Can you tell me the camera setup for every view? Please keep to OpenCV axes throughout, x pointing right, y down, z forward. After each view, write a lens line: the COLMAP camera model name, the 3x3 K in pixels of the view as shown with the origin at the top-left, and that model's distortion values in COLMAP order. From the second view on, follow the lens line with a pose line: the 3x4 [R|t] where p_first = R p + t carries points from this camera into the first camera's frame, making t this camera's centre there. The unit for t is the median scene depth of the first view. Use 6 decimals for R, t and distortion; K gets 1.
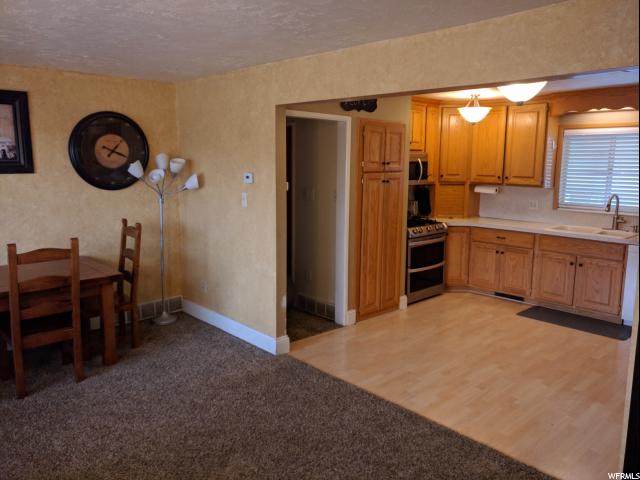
lens RADIAL K [[509.3, 0, 326.3], [0, 509.3, 229.9], [0, 0, 1]] dist [-0.010037, 0.051265]
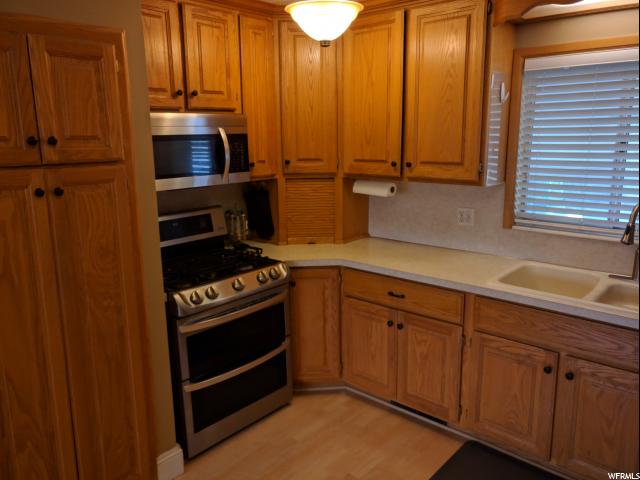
lens RADIAL K [[509.3, 0, 323.6], [0, 509.3, 235.9], [0, 0, 1]] dist [-0.010037, 0.051265]
pose [[0.995973, -0.038135, 0.081135, 0.241452], [0.033225, 0.997583, 0.061025, -0.070051], [-0.083266, -0.058083, 0.994833, 0.545400]]
